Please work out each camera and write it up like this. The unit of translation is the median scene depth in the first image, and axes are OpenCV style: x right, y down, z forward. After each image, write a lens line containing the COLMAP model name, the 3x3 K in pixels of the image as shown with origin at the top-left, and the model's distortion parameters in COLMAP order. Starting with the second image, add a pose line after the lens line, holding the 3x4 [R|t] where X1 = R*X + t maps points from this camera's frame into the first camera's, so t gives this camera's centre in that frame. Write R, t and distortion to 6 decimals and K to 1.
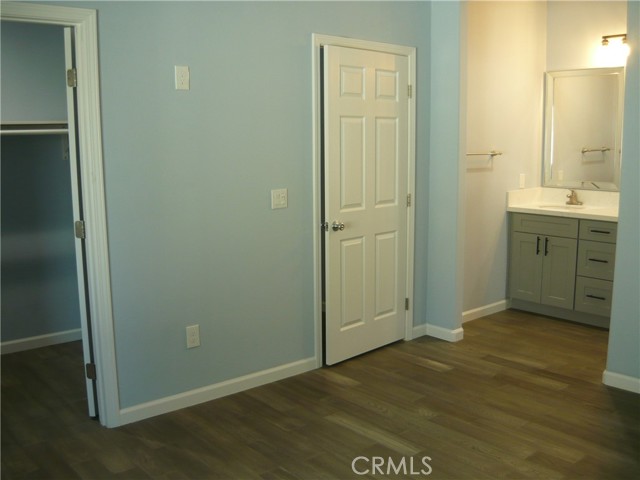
lens RADIAL K [[654.6, 0, 320.2], [0, 654.6, 247.8], [0, 0, 1]] dist [-0.146133, 0.005386]
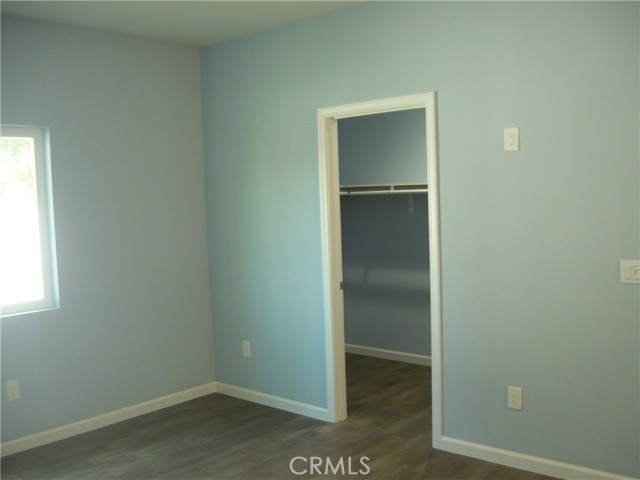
lens RADIAL K [[654.6, 0, 320.2], [0, 654.6, 247.8], [0, 0, 1]] dist [-0.146133, 0.005386]
pose [[0.172235, 0.091158, -0.980829, 0.464824], [-0.138197, 0.988097, 0.067566, -0.076921], [0.975314, 0.123910, 0.182783, 0.342383]]
